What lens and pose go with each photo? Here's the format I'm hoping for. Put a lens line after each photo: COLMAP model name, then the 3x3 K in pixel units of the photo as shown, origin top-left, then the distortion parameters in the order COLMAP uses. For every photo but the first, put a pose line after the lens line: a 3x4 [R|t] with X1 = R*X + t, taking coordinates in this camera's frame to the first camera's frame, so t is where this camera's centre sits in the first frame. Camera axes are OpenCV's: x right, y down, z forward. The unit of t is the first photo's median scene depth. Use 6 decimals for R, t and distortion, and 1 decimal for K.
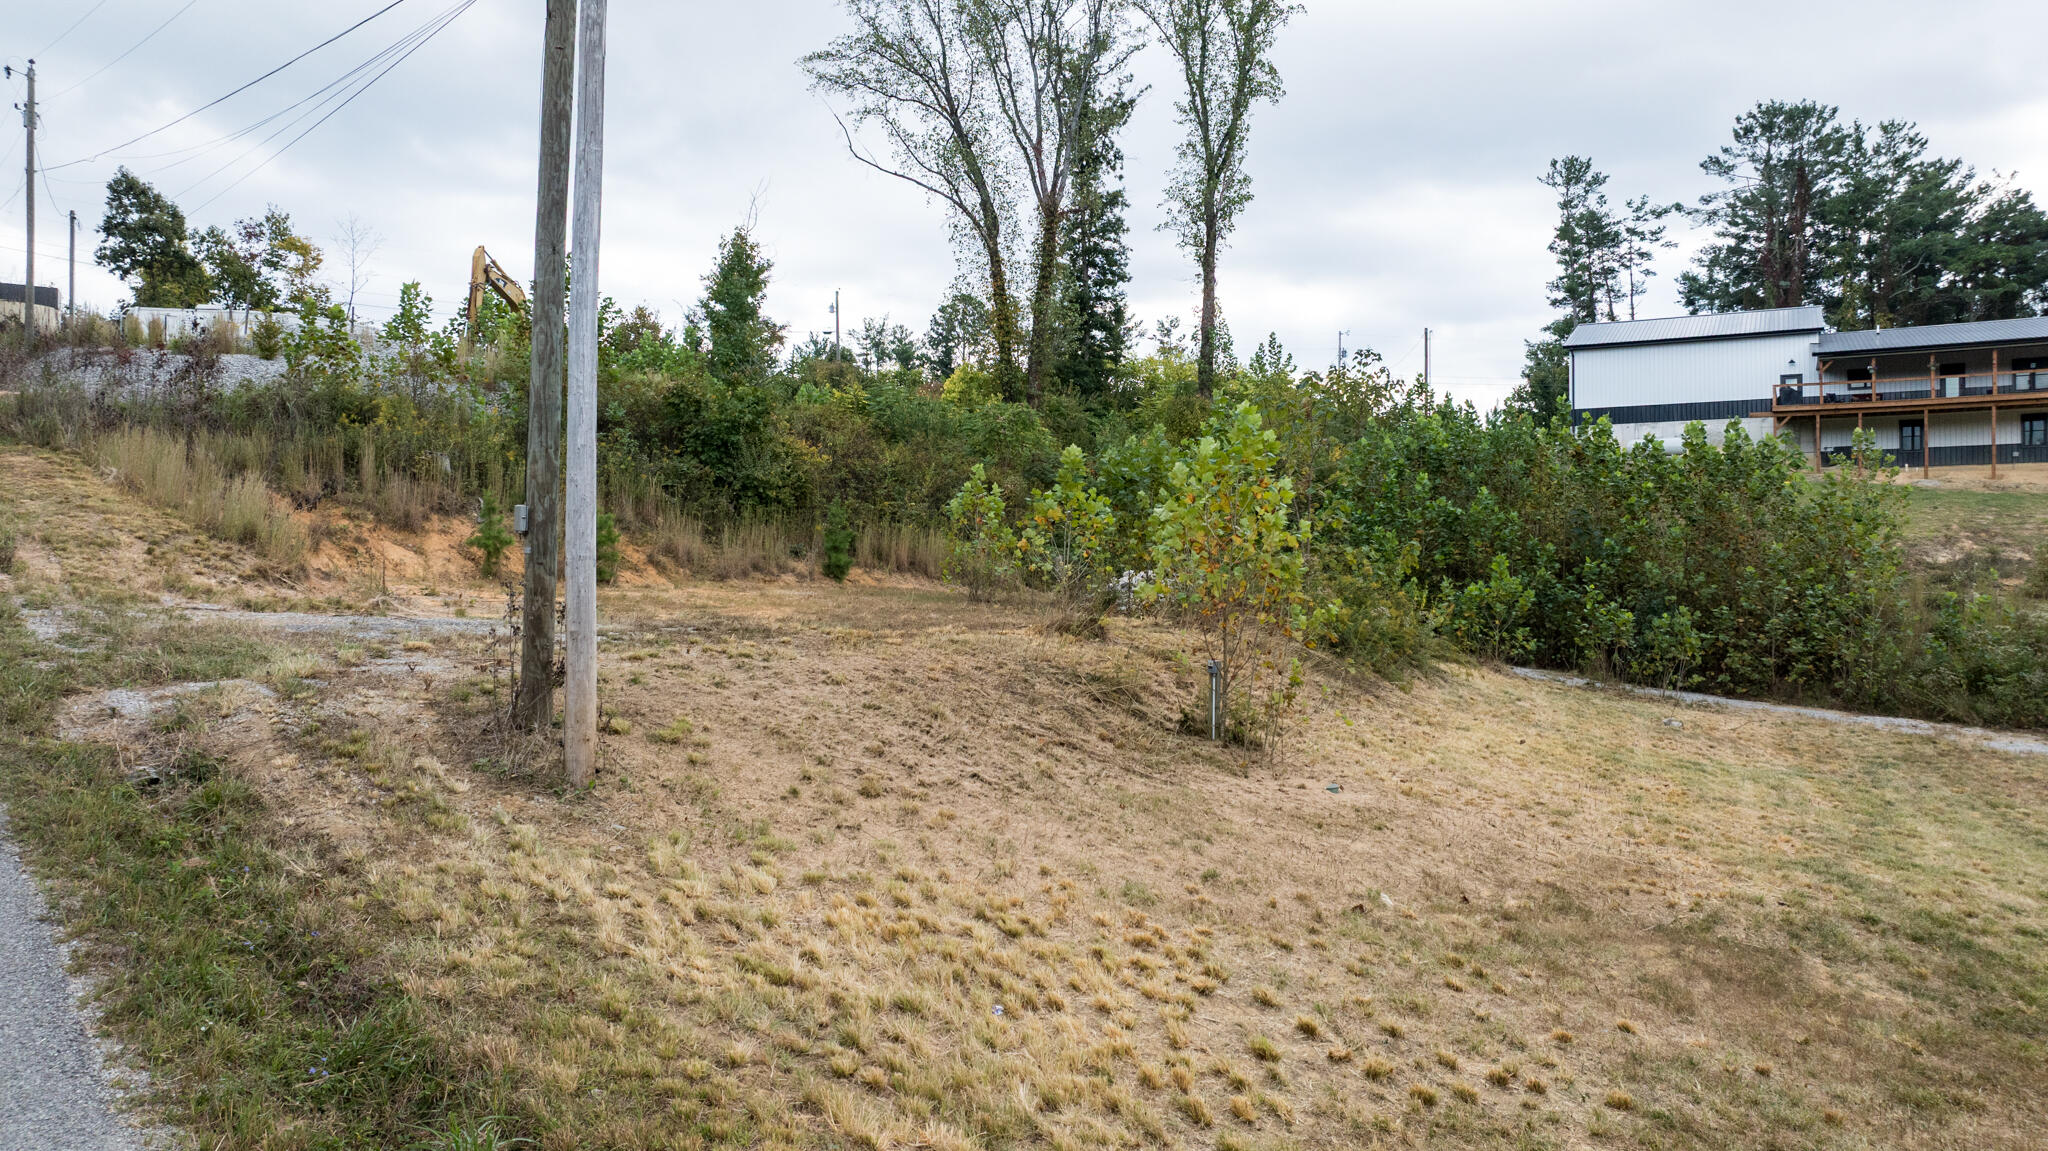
lens RADIAL K [[1434.8, 0, 1024.0], [0, 1434.8, 575.5], [0, 0, 1]] dist [-0.045994, 0.051051]
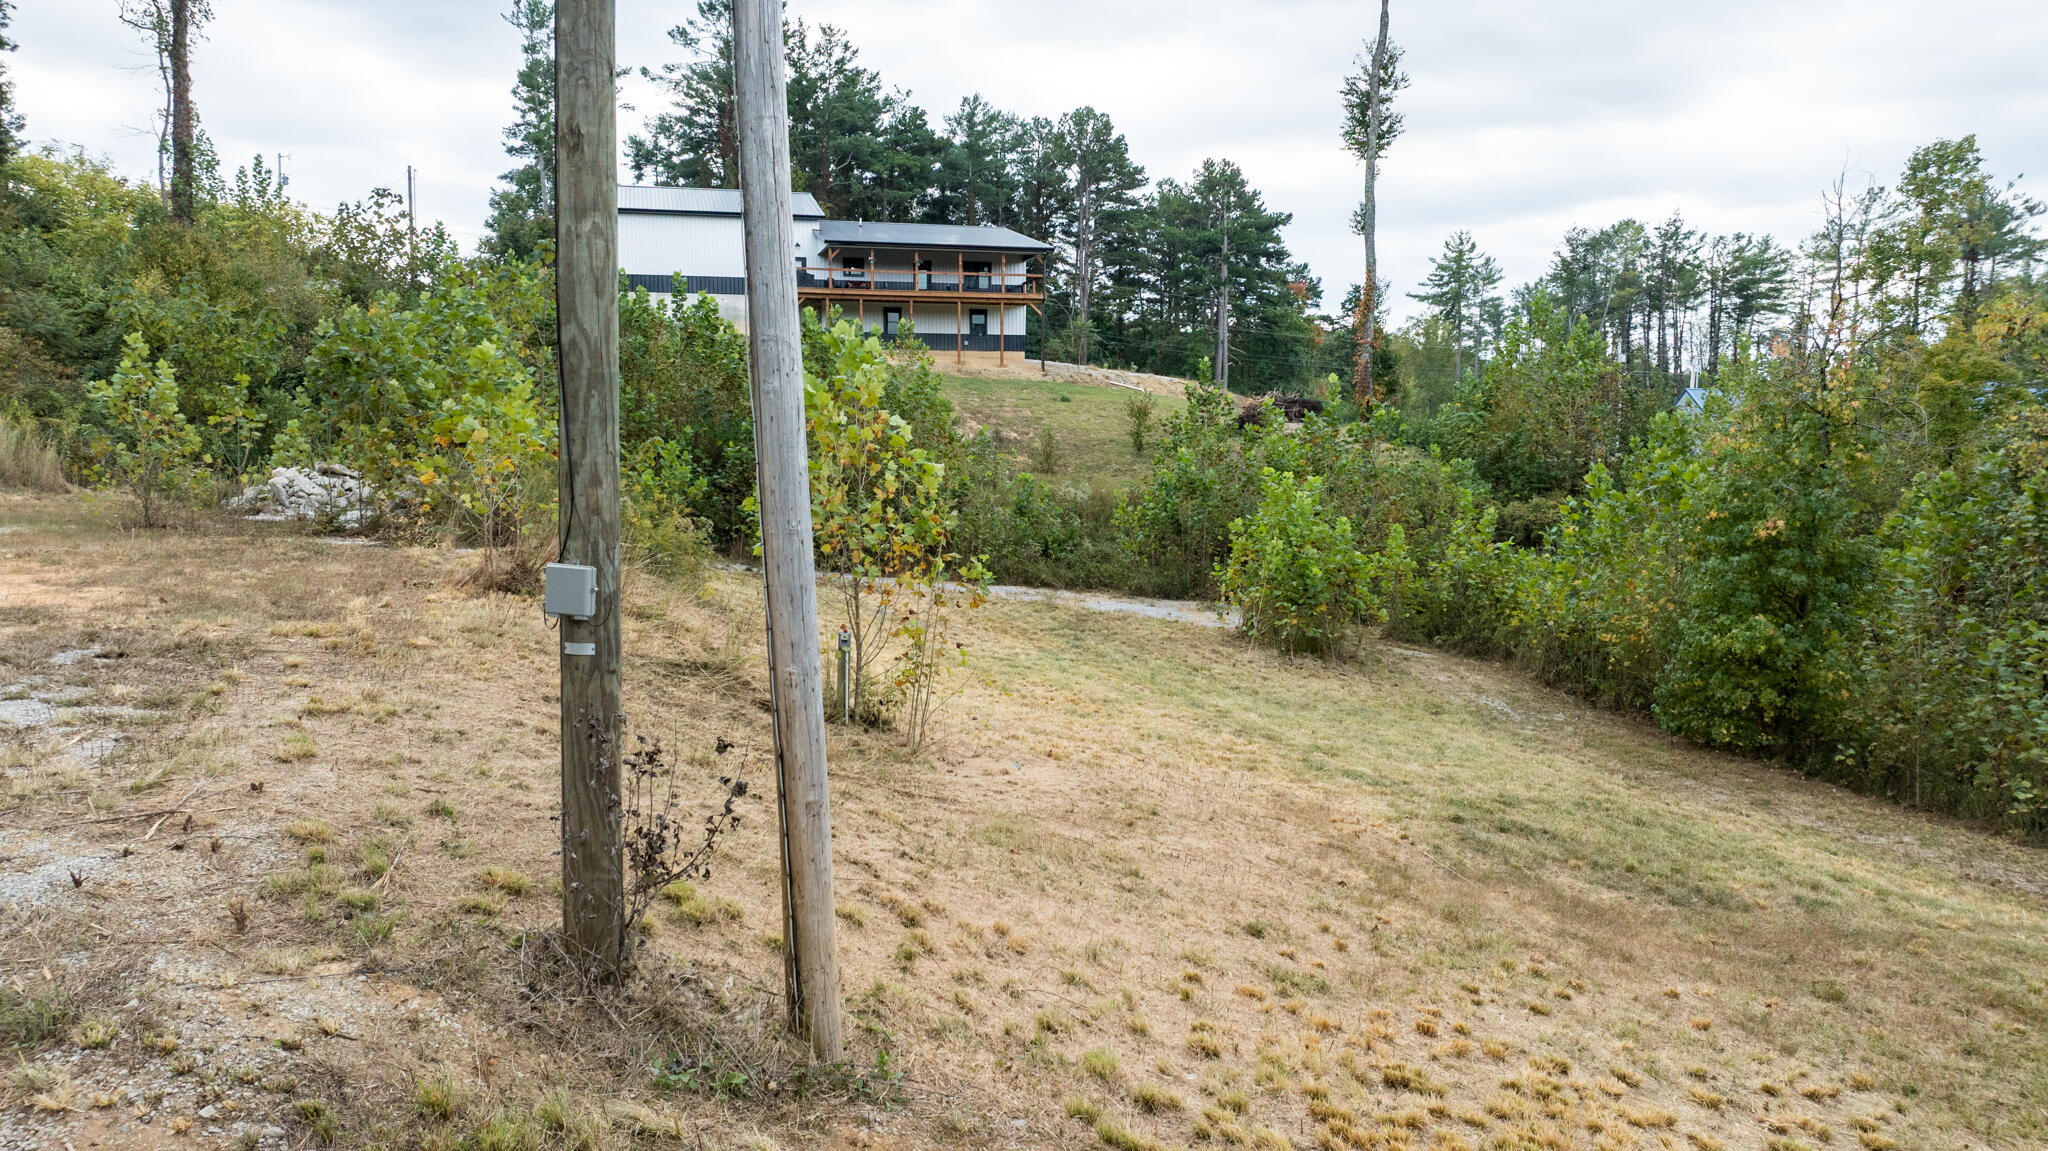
lens RADIAL K [[1434.8, 0, 1024.0], [0, 1434.8, 575.5], [0, 0, 1]] dist [-0.045994, 0.051051]
pose [[0.717813, -0.070400, 0.692667, -0.076039], [-0.005290, 0.994295, 0.106538, -0.013959], [-0.696215, -0.080138, 0.713346, 0.070394]]
